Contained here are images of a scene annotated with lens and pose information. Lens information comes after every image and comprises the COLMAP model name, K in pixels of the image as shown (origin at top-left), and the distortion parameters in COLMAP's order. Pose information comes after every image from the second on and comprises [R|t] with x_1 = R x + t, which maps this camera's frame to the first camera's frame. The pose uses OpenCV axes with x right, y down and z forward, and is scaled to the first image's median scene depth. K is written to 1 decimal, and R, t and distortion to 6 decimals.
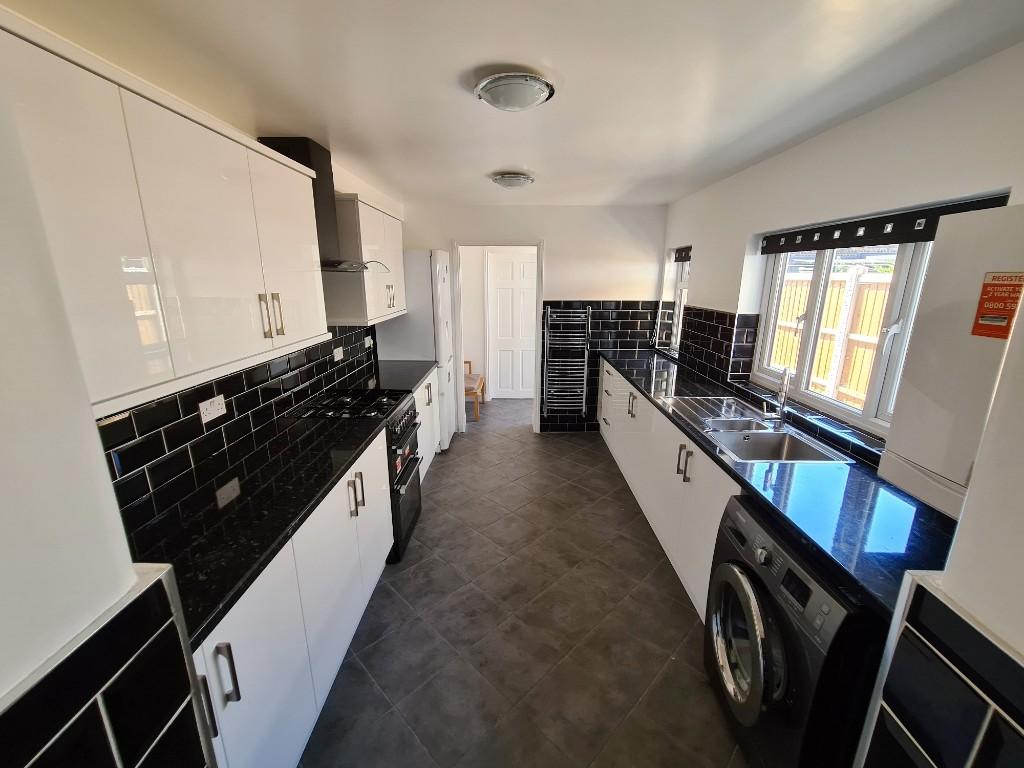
lens RADIAL K [[413.7, 0, 512.0], [0, 413.7, 384.0], [0, 0, 1]] dist [-0.073446, -0.000053]
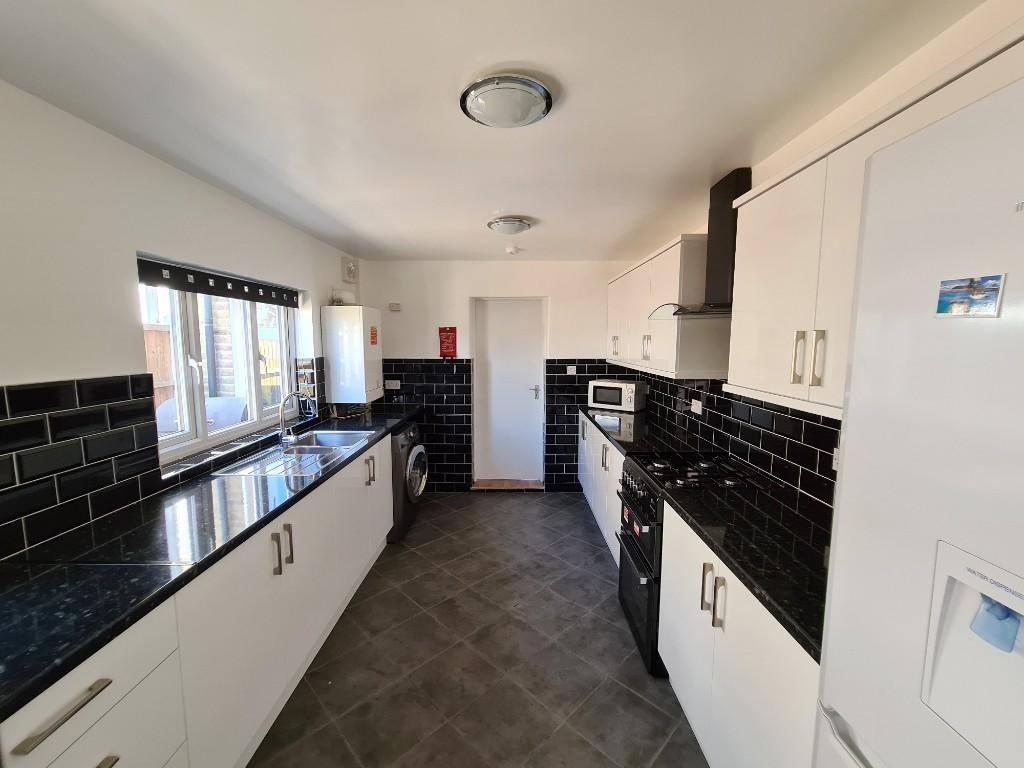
lens RADIAL K [[423.3, 0, 512.0], [0, 423.3, 384.0], [0, 0, 1]] dist [-0.001582, -0.000204]
pose [[-0.999996, 0.002905, 0.000052, -0.012317], [0.002744, 0.938274, 0.345881, -0.498524], [0.000956, 0.345880, -0.938278, 2.092062]]
